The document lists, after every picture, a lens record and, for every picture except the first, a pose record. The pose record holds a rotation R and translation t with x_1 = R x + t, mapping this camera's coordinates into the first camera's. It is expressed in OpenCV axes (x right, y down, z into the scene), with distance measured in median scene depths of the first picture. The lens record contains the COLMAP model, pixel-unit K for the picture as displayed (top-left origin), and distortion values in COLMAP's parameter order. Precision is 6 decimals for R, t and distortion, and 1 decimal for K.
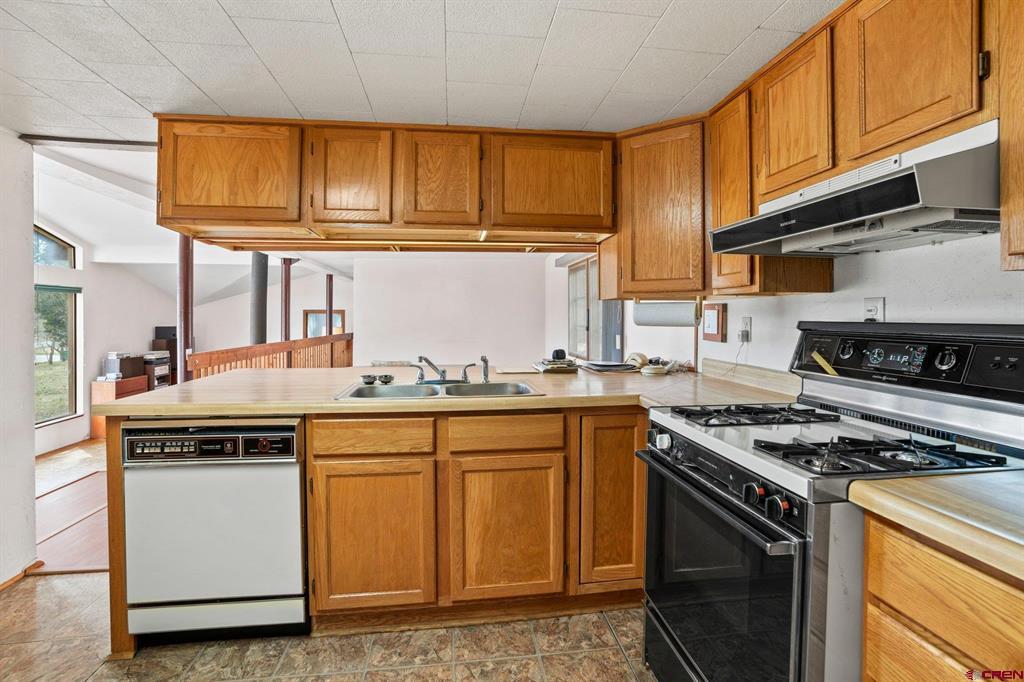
lens RADIAL K [[484.7, 0, 518.8], [0, 484.7, 319.6], [0, 0, 1]] dist [-0.066234, 0.023895]
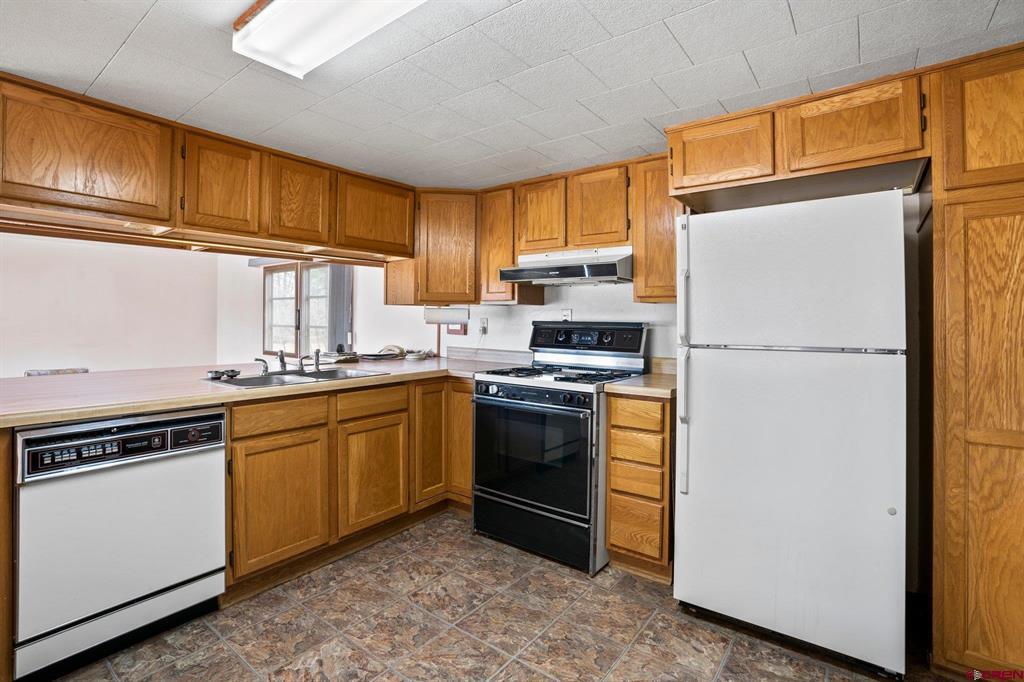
lens RADIAL K [[482.1, 0, 513.6], [0, 482.1, 314.3], [0, 0, 1]] dist [-0.066132, 0.023823]
pose [[0.710396, 0.012568, 0.703690, -0.695889], [-0.003877, 0.999895, -0.013944, 0.003395], [-0.703792, 0.007178, 0.710370, -0.239020]]
